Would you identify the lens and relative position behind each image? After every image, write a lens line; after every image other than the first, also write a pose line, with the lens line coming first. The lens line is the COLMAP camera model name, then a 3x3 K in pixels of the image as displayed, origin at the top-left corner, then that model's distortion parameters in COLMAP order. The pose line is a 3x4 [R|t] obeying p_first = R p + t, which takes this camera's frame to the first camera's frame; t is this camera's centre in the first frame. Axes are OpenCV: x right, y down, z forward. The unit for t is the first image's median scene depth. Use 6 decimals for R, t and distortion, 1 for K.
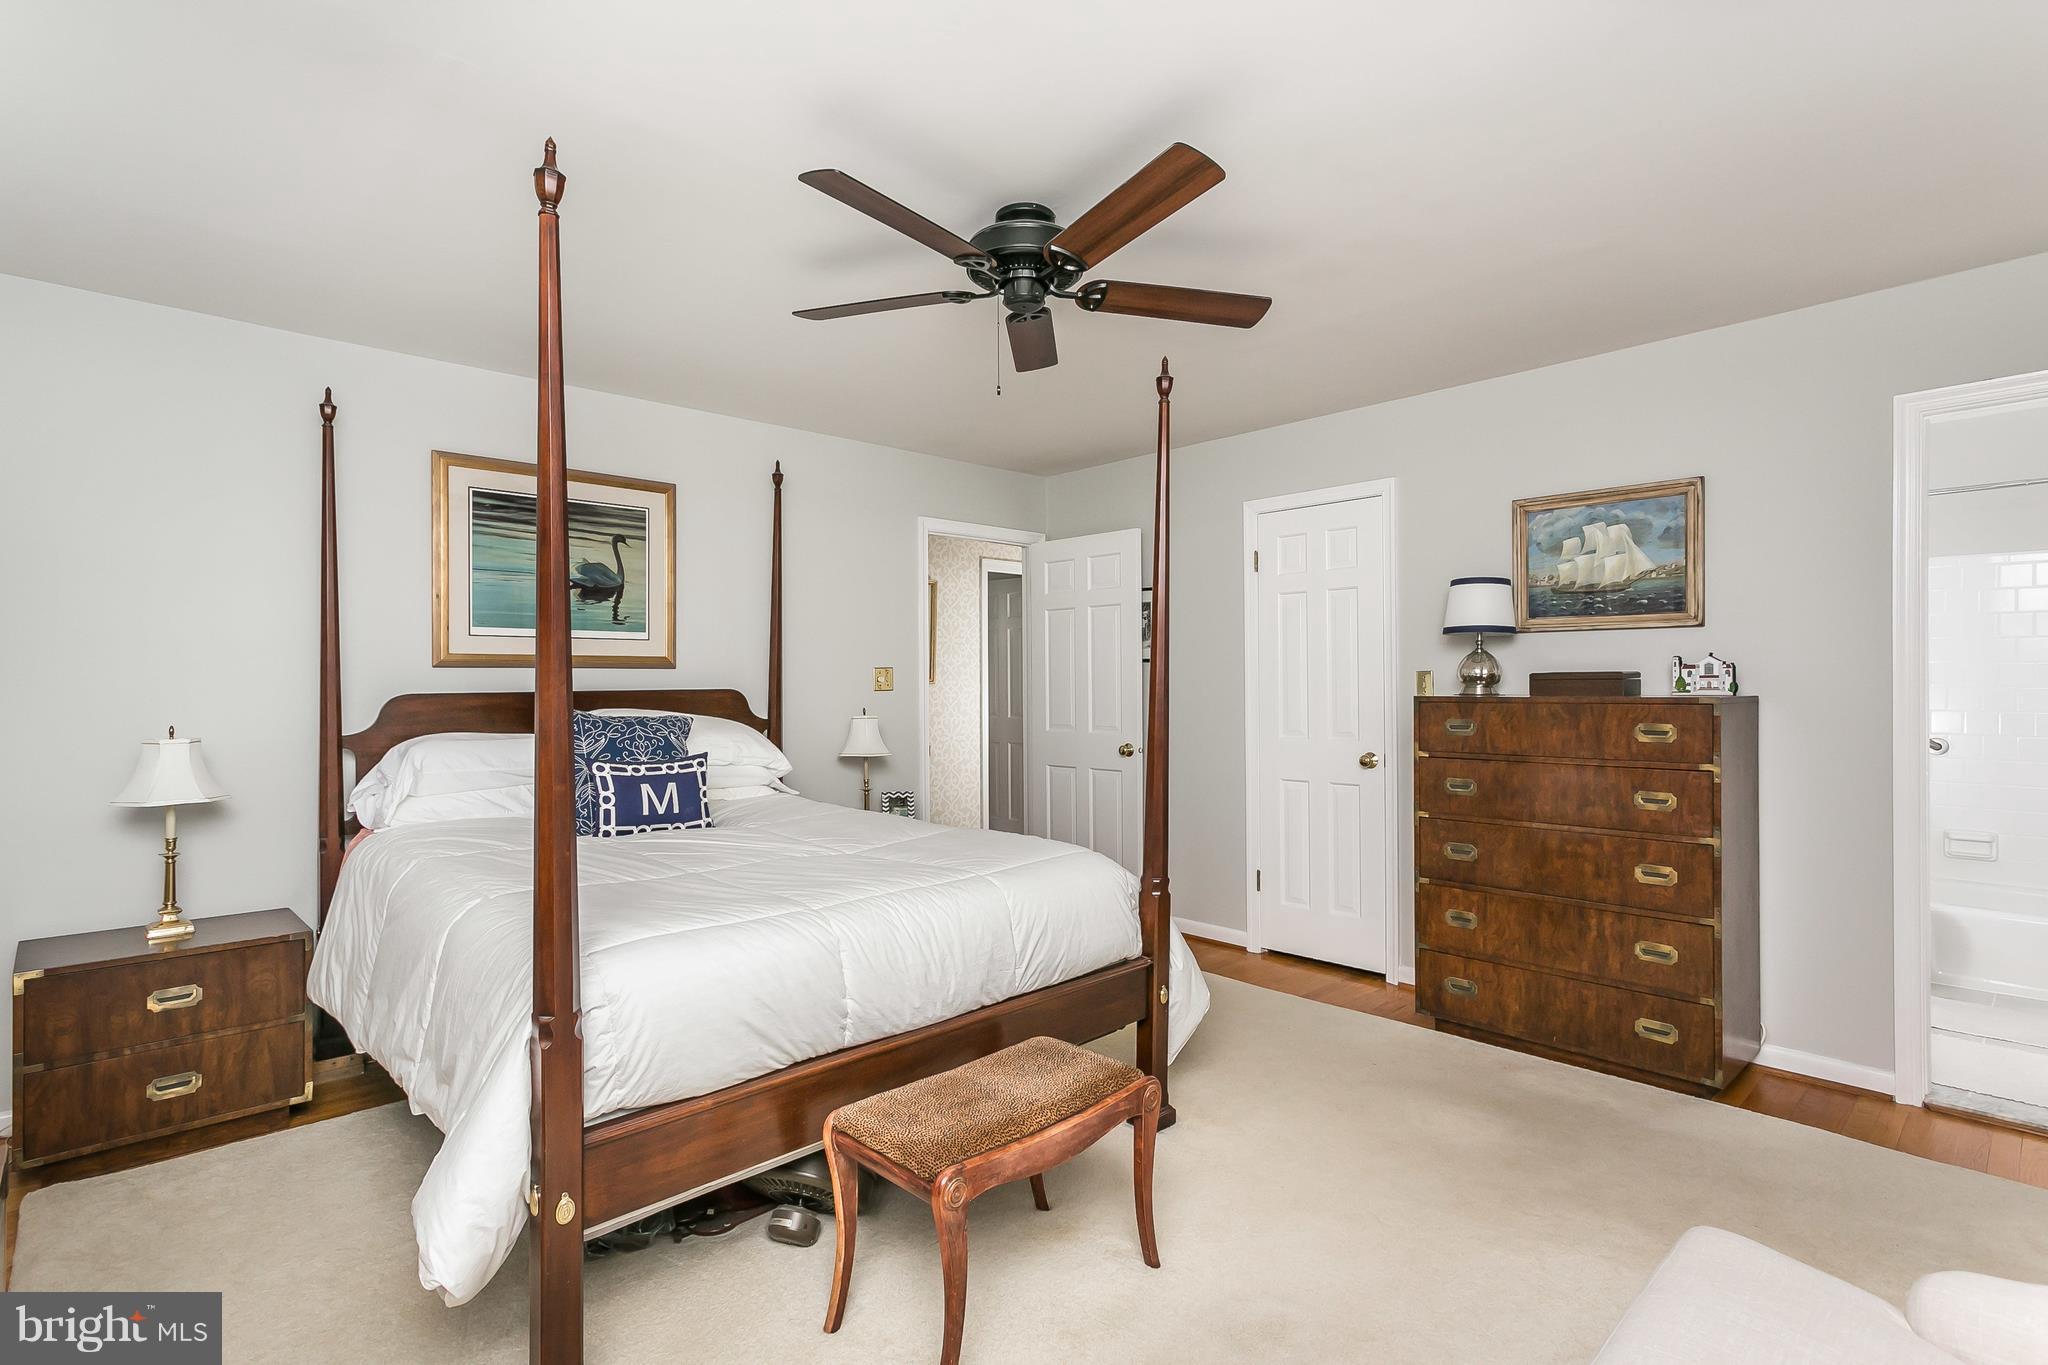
lens RADIAL K [[989.2, 0, 1010.8], [0, 989.2, 684.3], [0, 0, 1]] dist [0.000675, 0.000037]
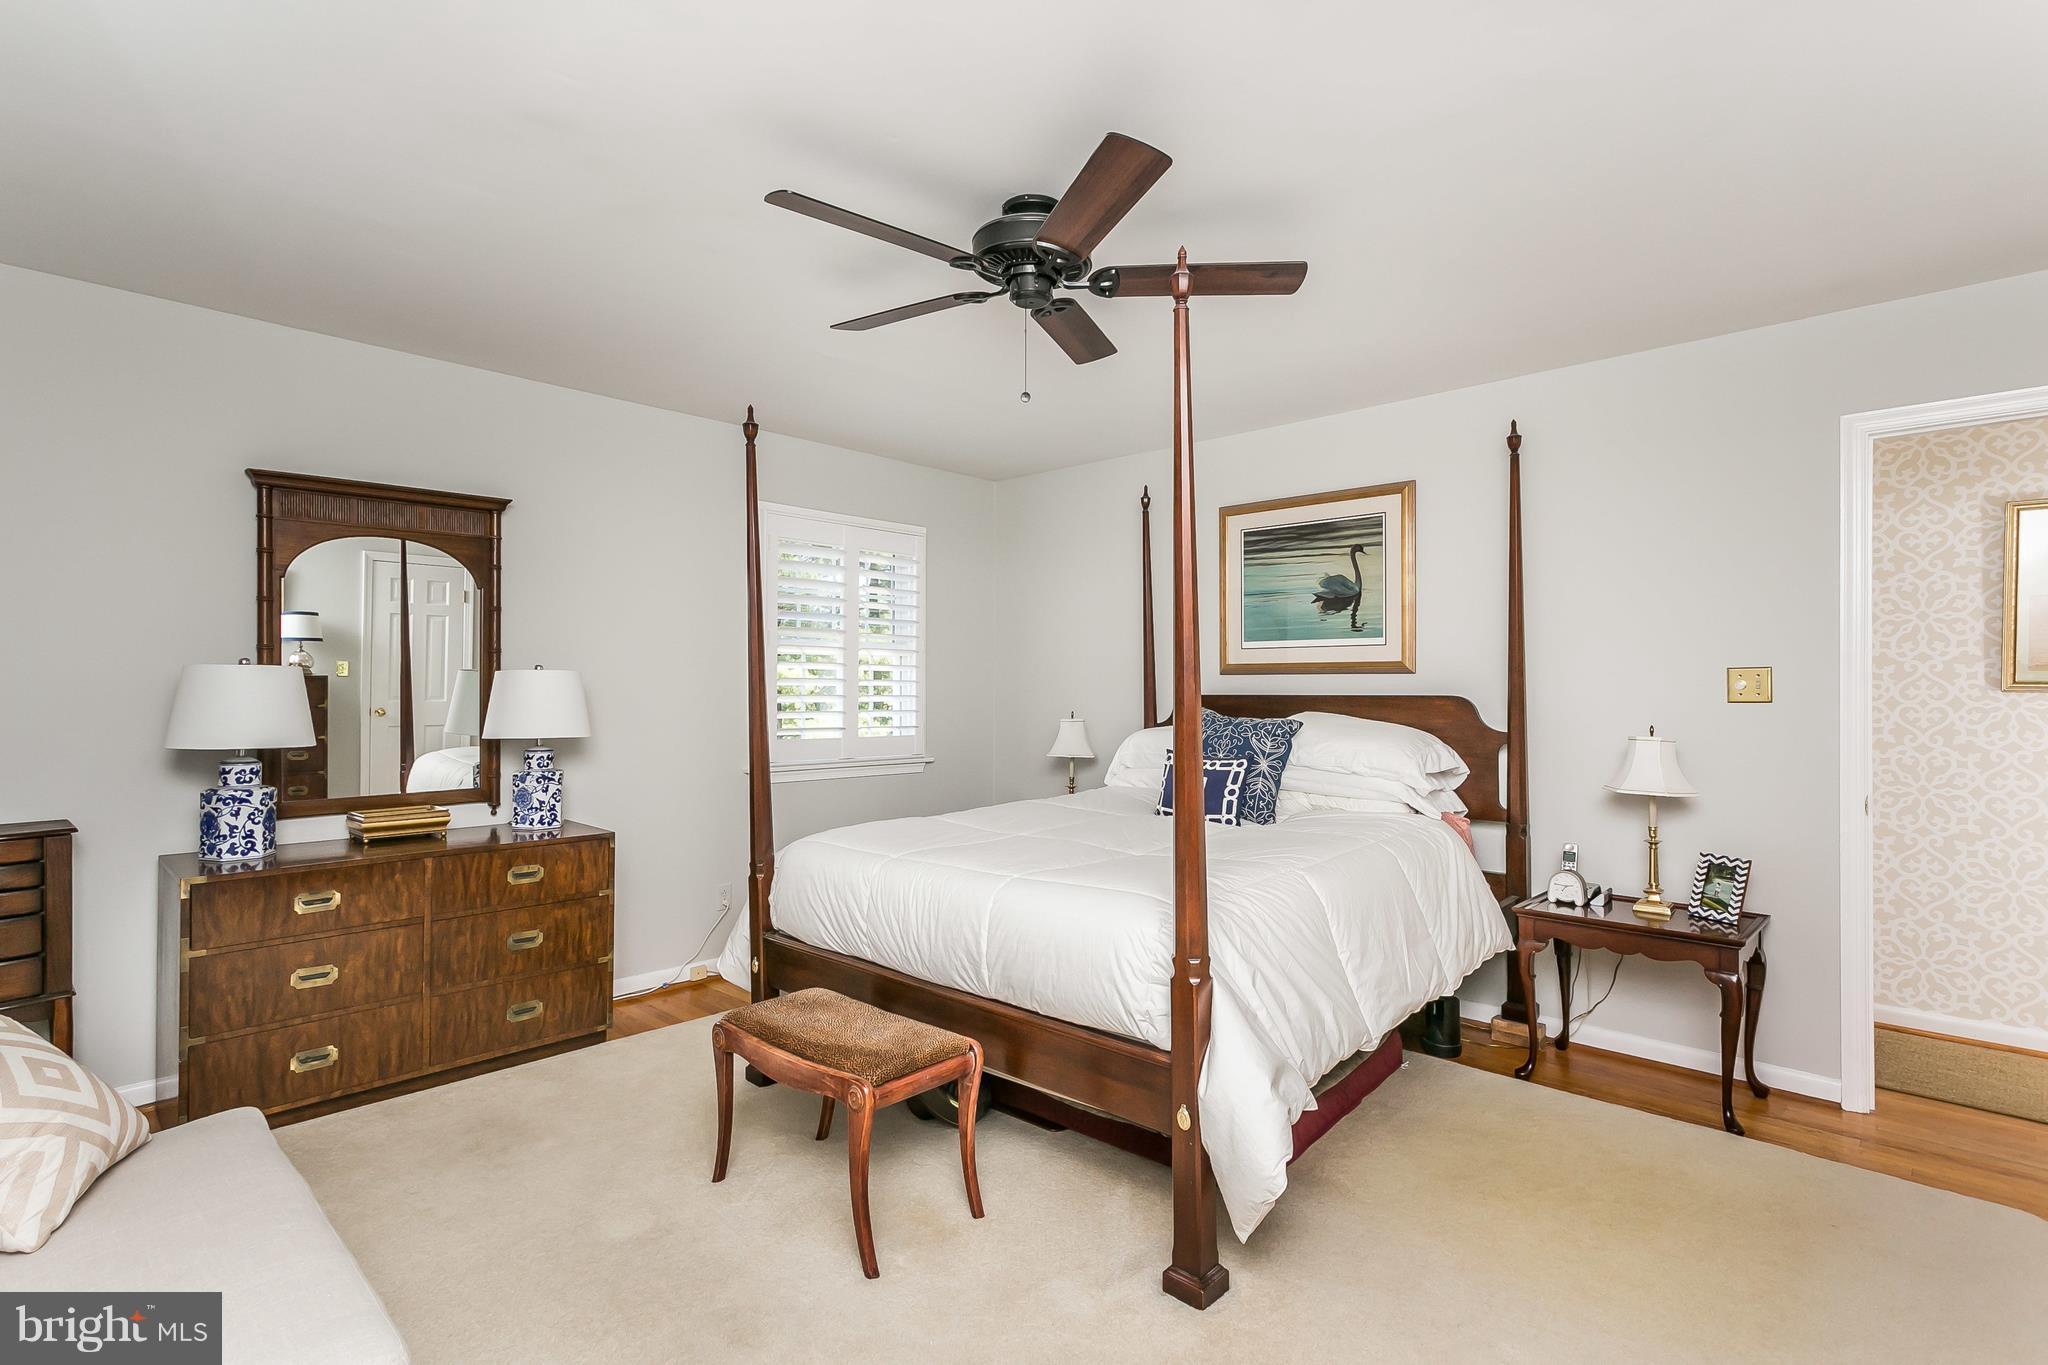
lens RADIAL K [[989.2, 0, 1010.8], [0, 989.2, 680.3], [0, 0, 1]] dist [0.000675, 0.000037]
pose [[0.049513, -0.001782, -0.998772, 0.619240], [-0.006298, 0.999978, -0.002097, -0.004923], [0.998754, 0.006394, 0.049501, 0.589349]]
